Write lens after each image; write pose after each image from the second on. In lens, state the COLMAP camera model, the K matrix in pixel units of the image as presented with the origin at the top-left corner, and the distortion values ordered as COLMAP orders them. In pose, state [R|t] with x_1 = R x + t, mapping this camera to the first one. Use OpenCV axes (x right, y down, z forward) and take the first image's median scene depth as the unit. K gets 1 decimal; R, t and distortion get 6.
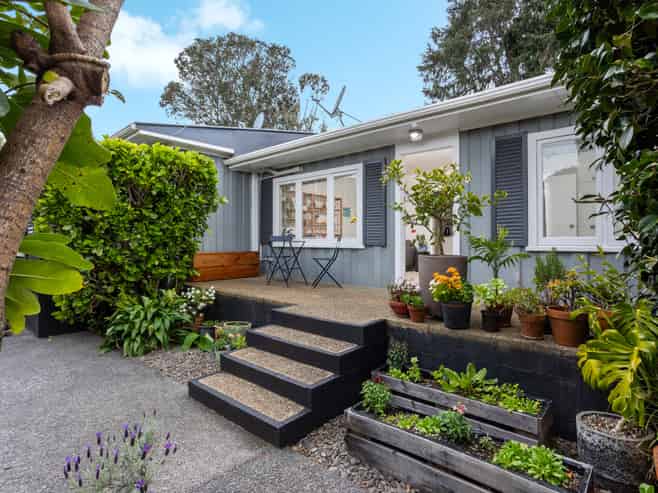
lens RADIAL K [[363.8, 0, 329.0], [0, 363.8, 246.5], [0, 0, 1]] dist [-0.037372, 0.000962]
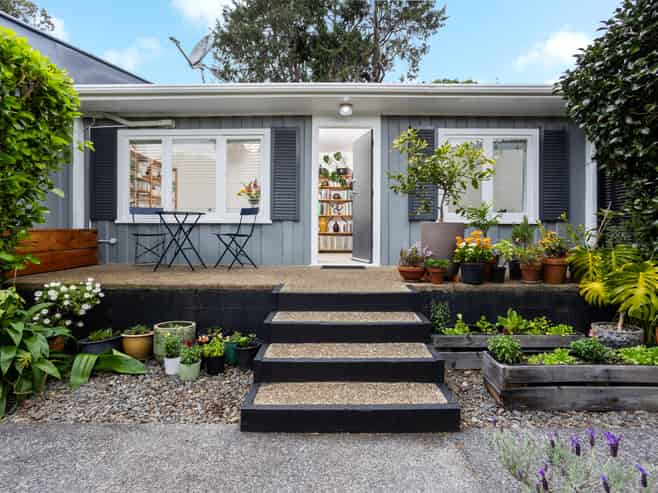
lens RADIAL K [[354.6, 0, 331.0], [0, 354.6, 242.7], [0, 0, 1]] dist [-0.012964, 0.002760]
pose [[0.754516, -0.024178, 0.655836, -0.408161], [0.006479, 0.999547, 0.029396, 0.031178], [-0.656249, -0.017931, 0.754331, 0.245524]]
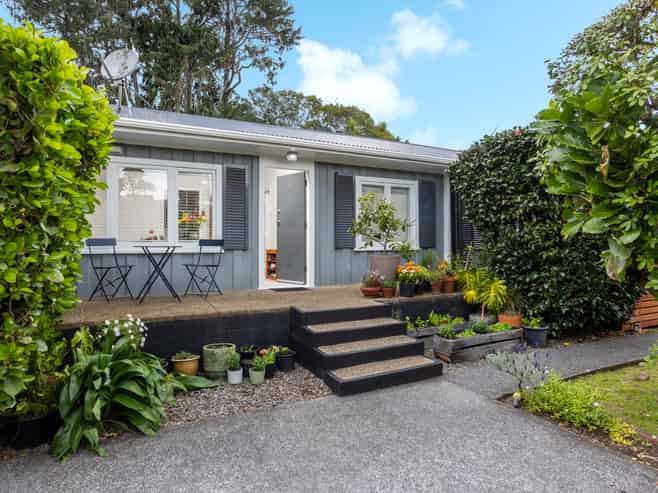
lens RADIAL K [[424.1, 0, 329.0], [0, 424.1, 246.5], [0, 0, 1]] dist [-0.055516, -0.001263]
pose [[0.352206, -0.025878, 0.935564, -0.938937], [0.005570, 0.999658, 0.025554, -0.039980], [-0.935906, -0.003790, 0.352230, 0.352148]]
